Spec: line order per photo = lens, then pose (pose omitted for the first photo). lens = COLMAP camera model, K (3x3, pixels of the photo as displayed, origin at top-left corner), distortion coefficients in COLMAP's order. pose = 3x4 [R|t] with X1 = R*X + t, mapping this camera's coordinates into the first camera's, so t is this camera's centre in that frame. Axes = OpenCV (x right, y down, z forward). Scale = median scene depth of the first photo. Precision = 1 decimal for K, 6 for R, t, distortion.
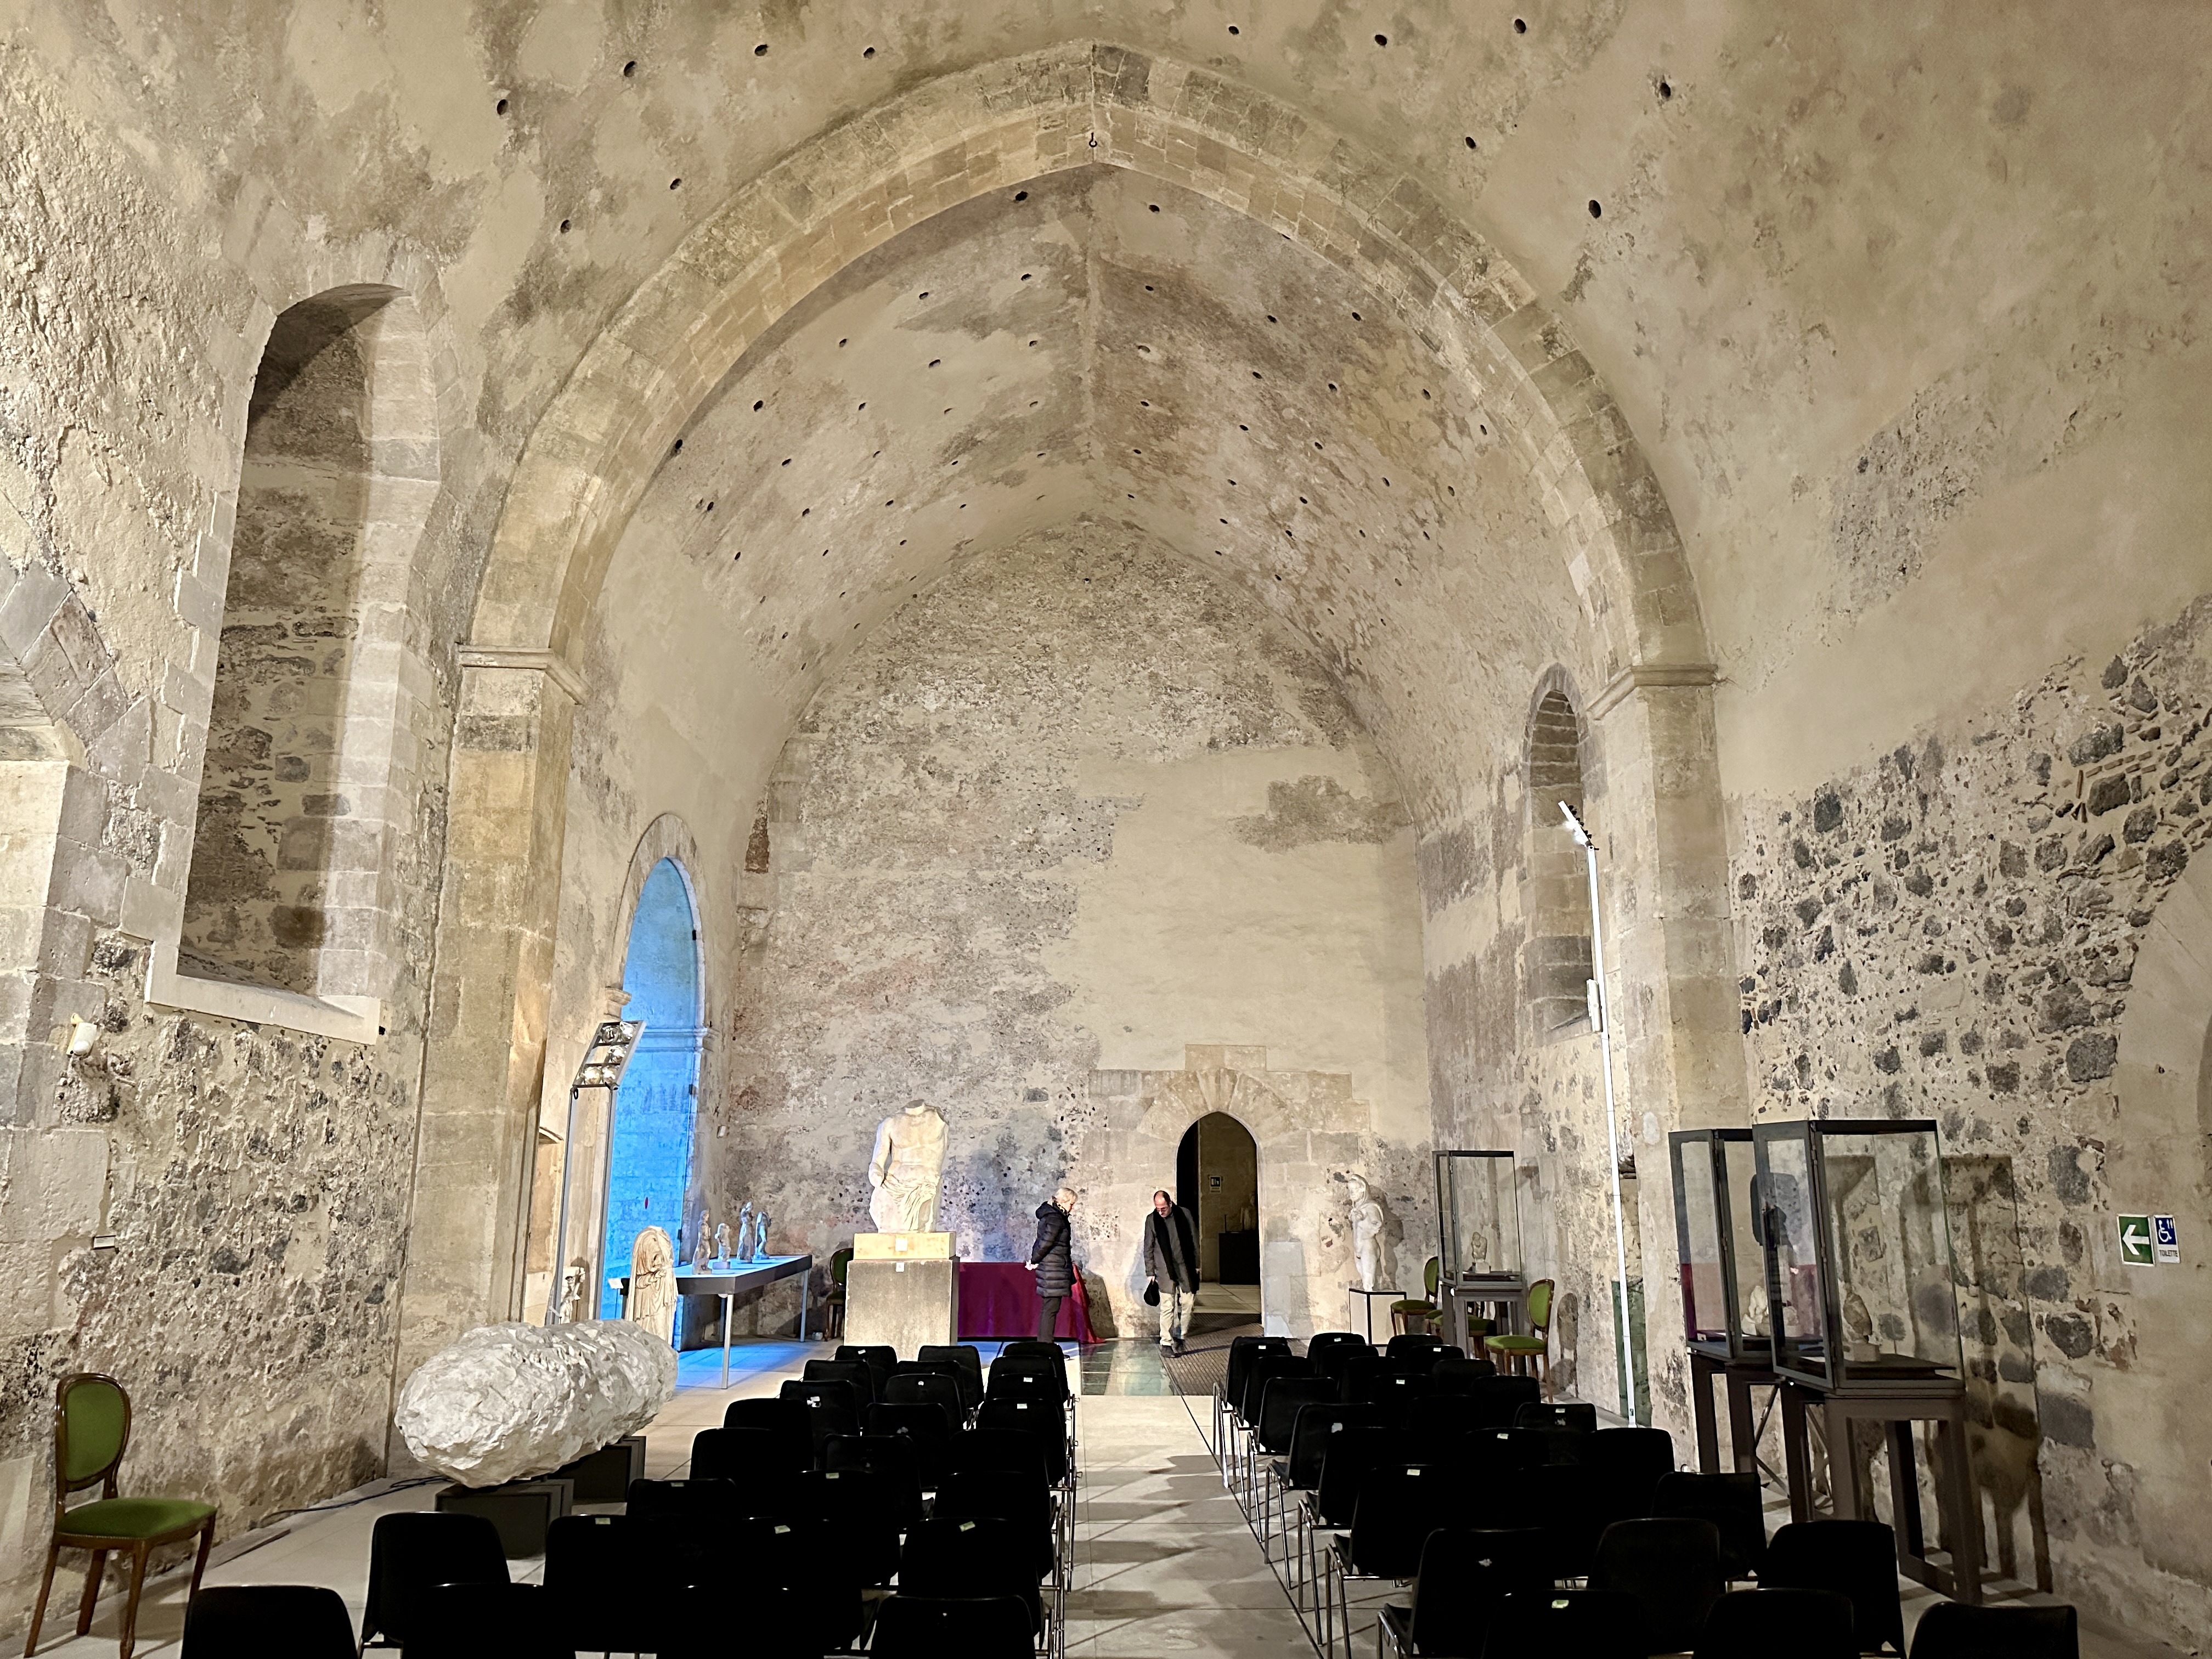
lens RADIAL K [[1602.5, 0, 1106.0], [0, 1602.5, 829.5], [0, 0, 1]] dist [0.162335, -0.293915]
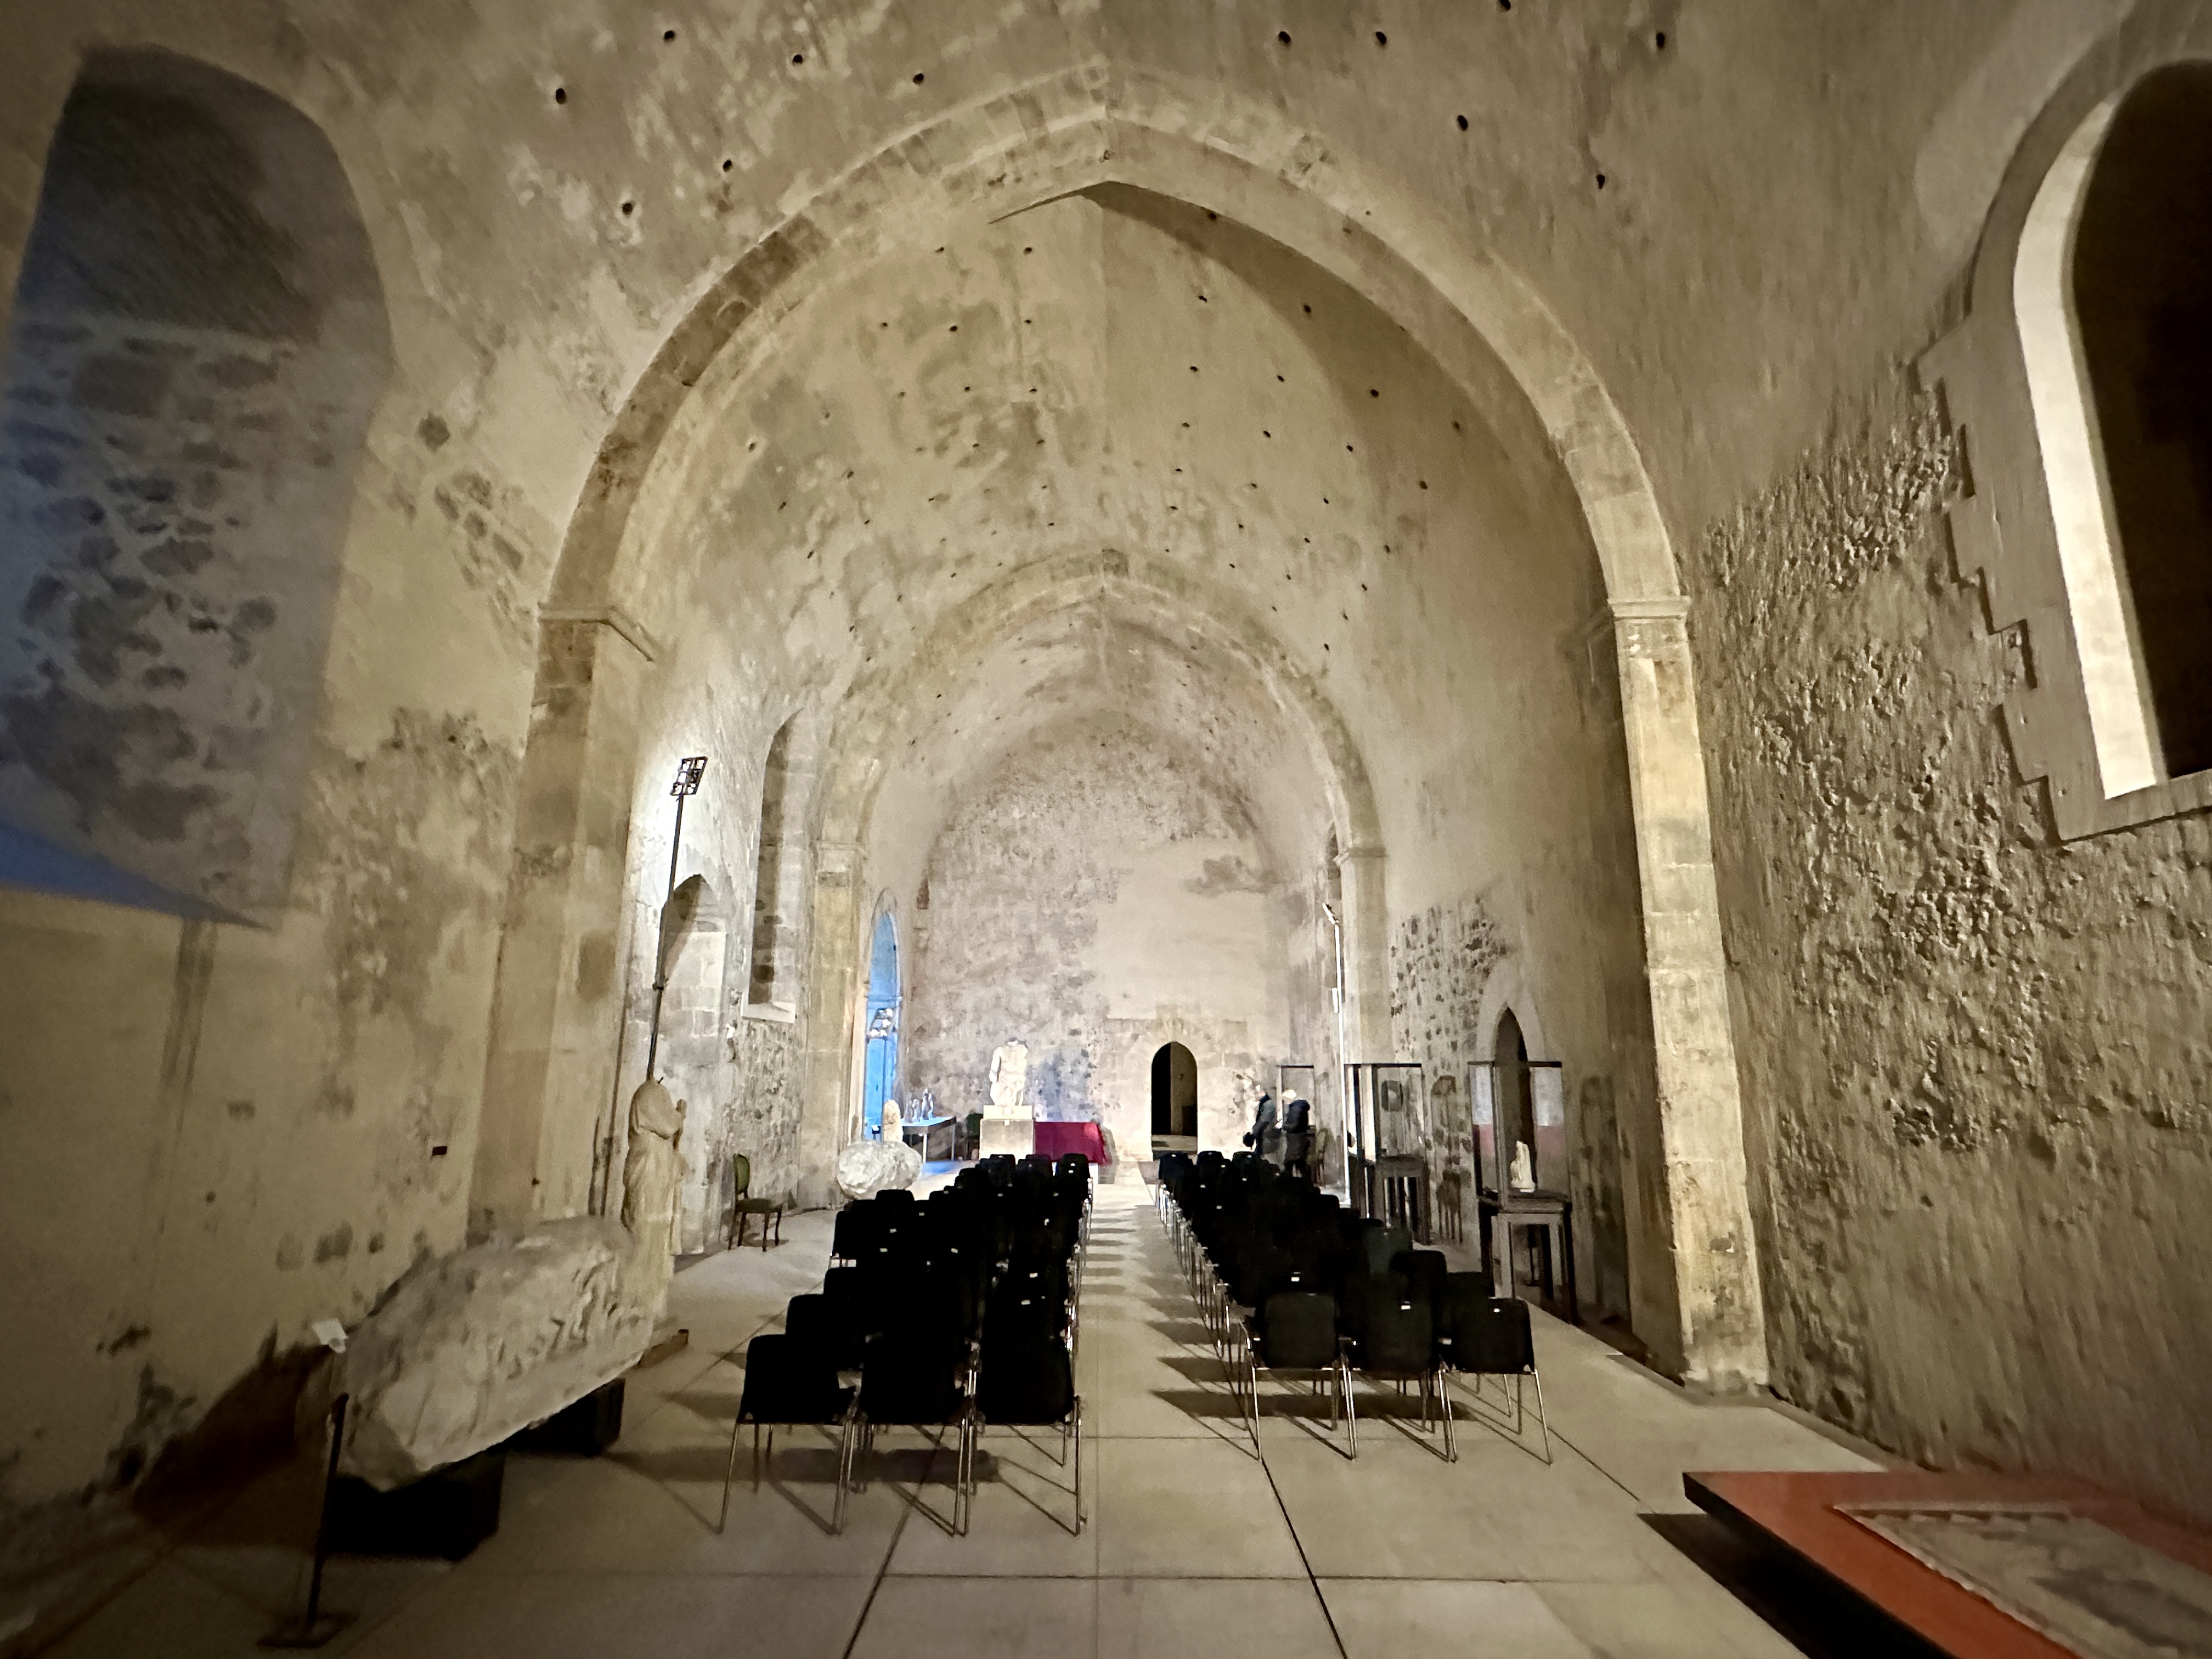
lens RADIAL K [[1120.6, 0, 1106.0], [0, 1120.6, 829.5], [0, 0, 1]] dist [0.000433, 0.000056]
pose [[0.999894, 0.000789, -0.014523, 0.012461], [-0.000749, 0.999996, 0.002707, -0.082412], [0.014525, -0.002696, 0.999891, -0.327767]]
